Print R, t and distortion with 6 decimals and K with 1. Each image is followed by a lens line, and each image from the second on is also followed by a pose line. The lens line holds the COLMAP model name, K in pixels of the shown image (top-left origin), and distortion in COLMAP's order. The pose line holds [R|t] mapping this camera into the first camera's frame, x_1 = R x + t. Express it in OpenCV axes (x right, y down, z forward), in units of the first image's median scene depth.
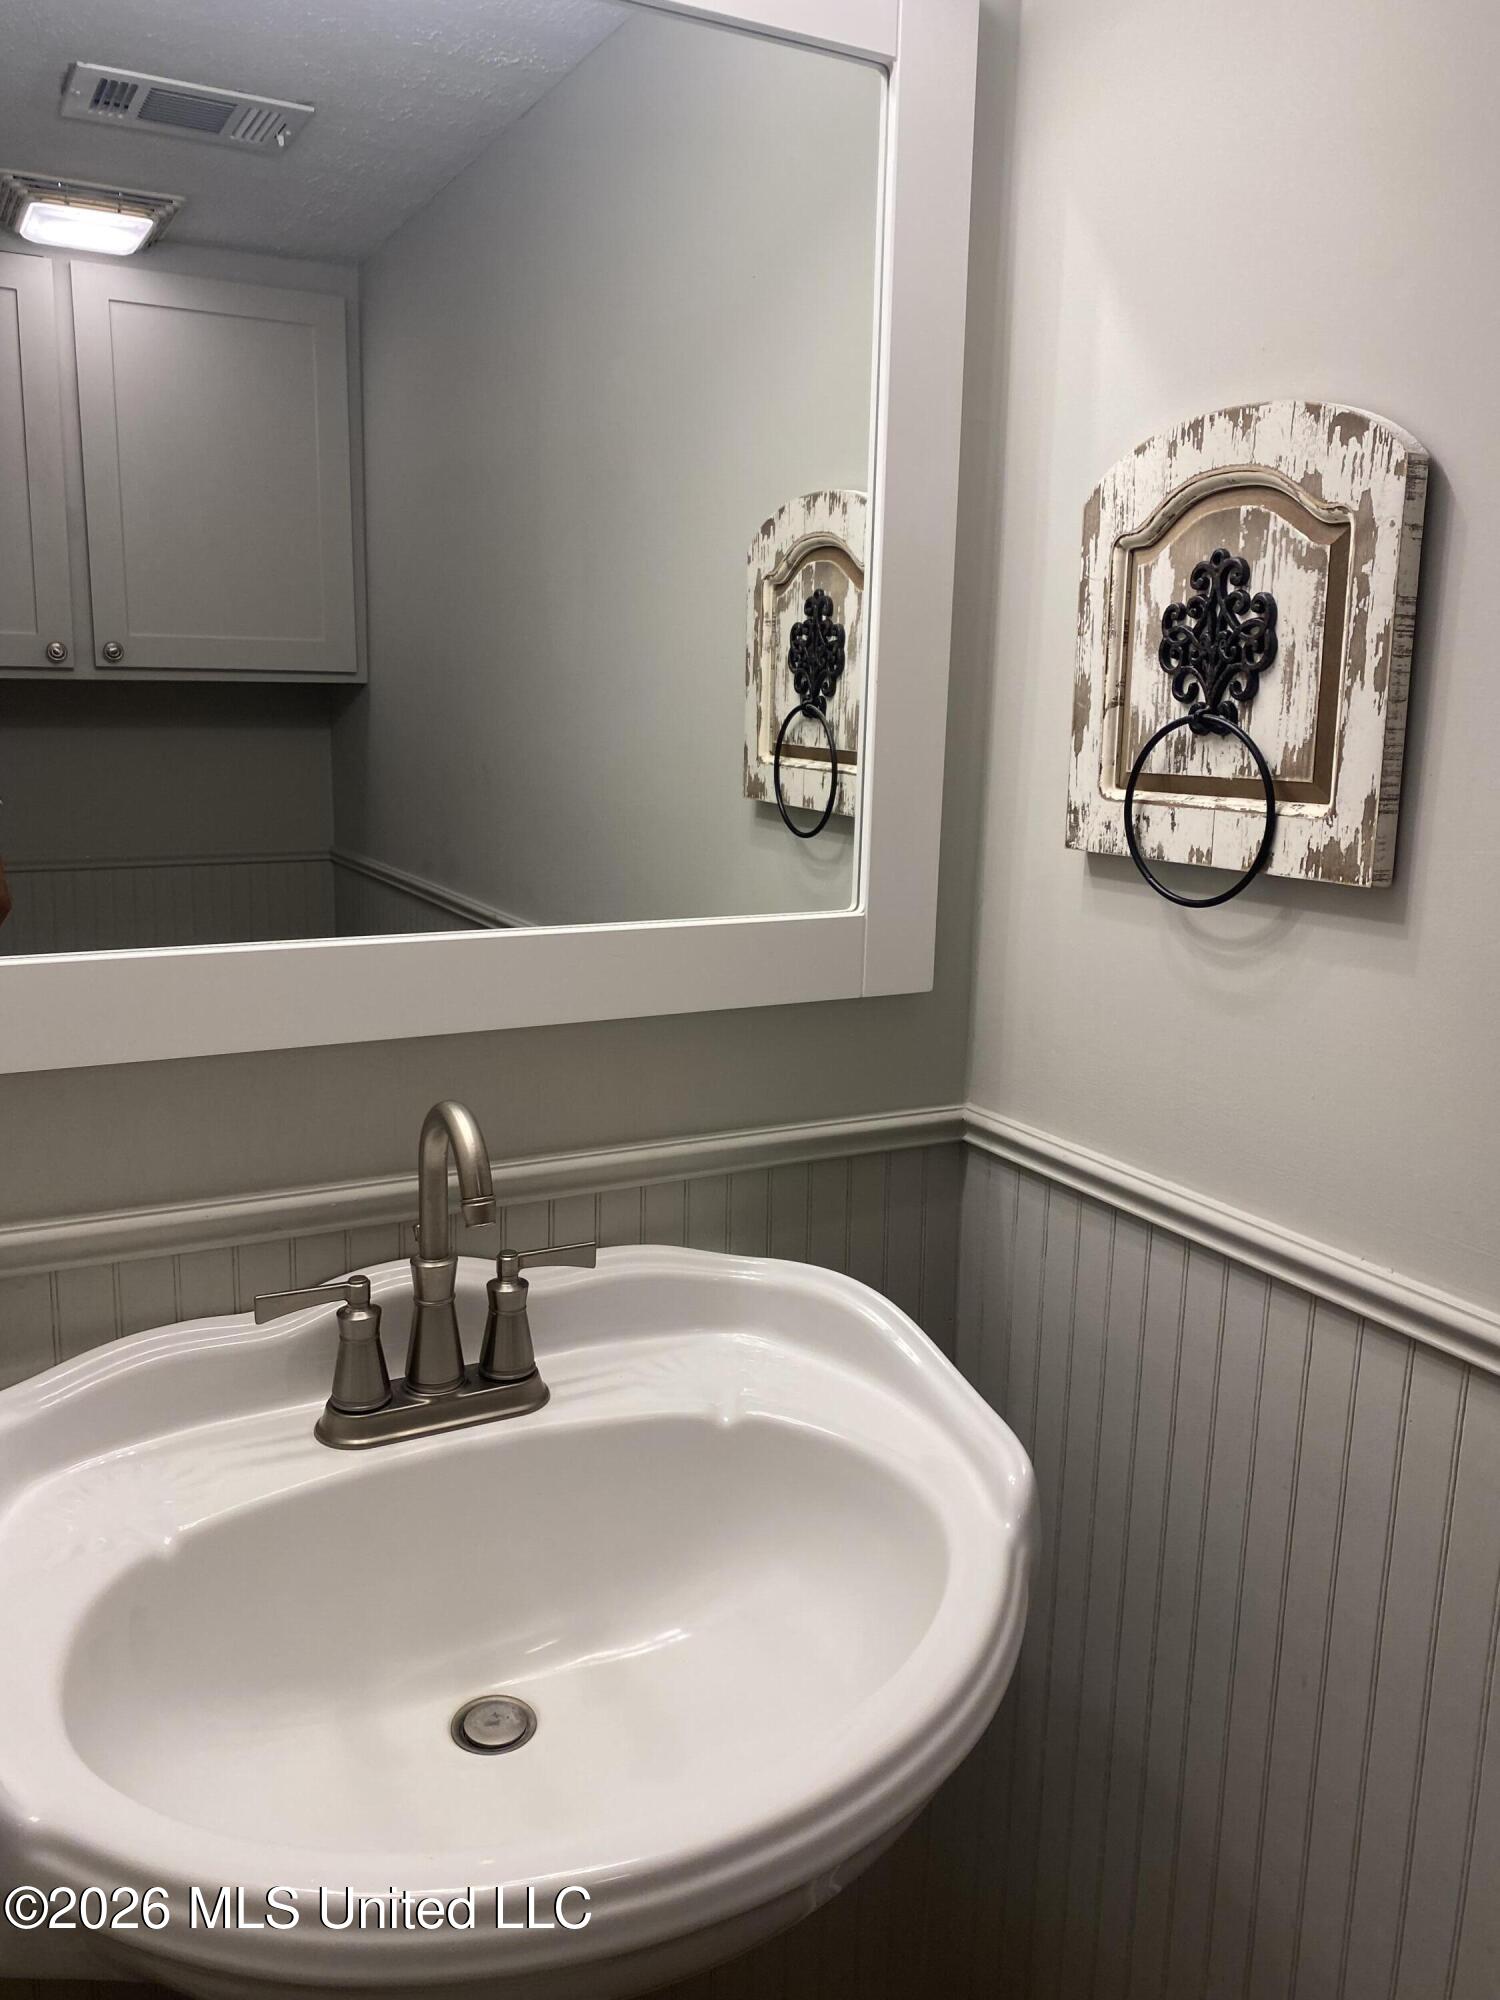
lens RADIAL K [[1520.3, 0, 749.5], [0, 1520.3, 981.5], [0, 0, 1]] dist [0.045775, -0.041140]
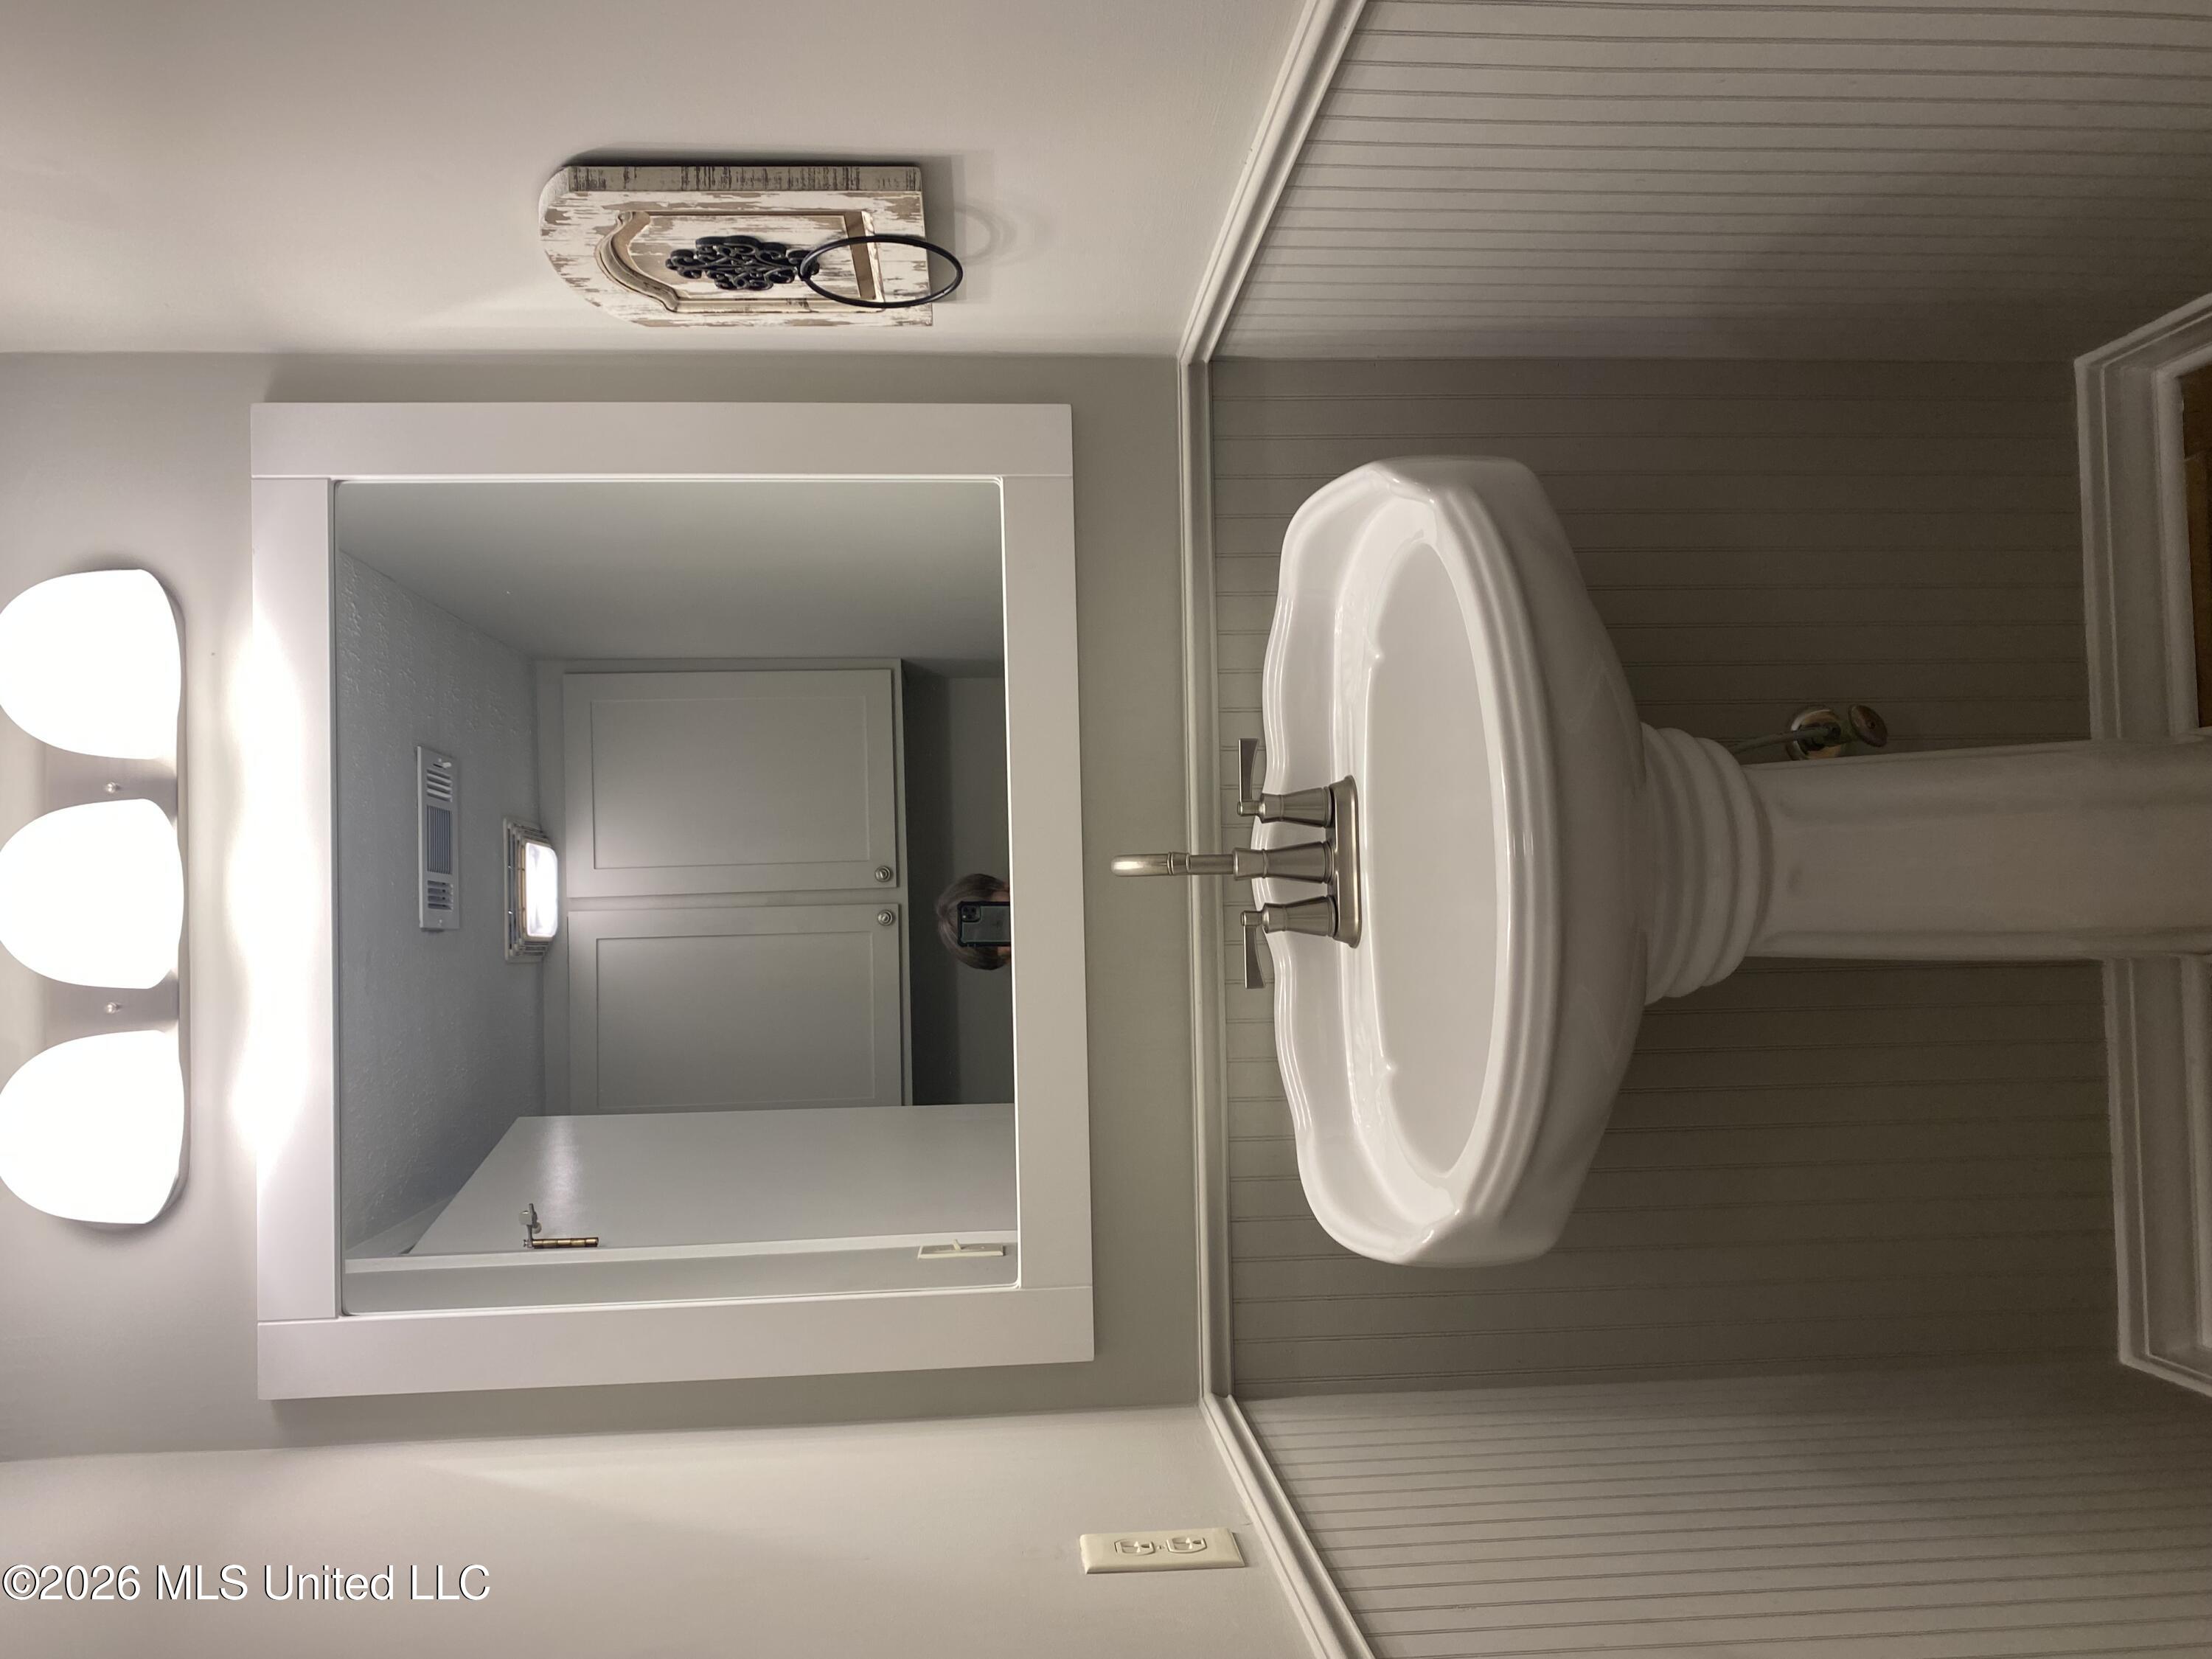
lens RADIAL K [[1681.4, 0, 1117.2], [0, 1681.4, 822.9], [0, 0, 1]] dist [0.045775, -0.041140]
pose [[-0.001925, -0.904572, -0.426316, 0.456909], [0.995419, 0.039019, -0.087286, 0.199842], [0.095591, -0.424531, 0.900353, -0.349645]]
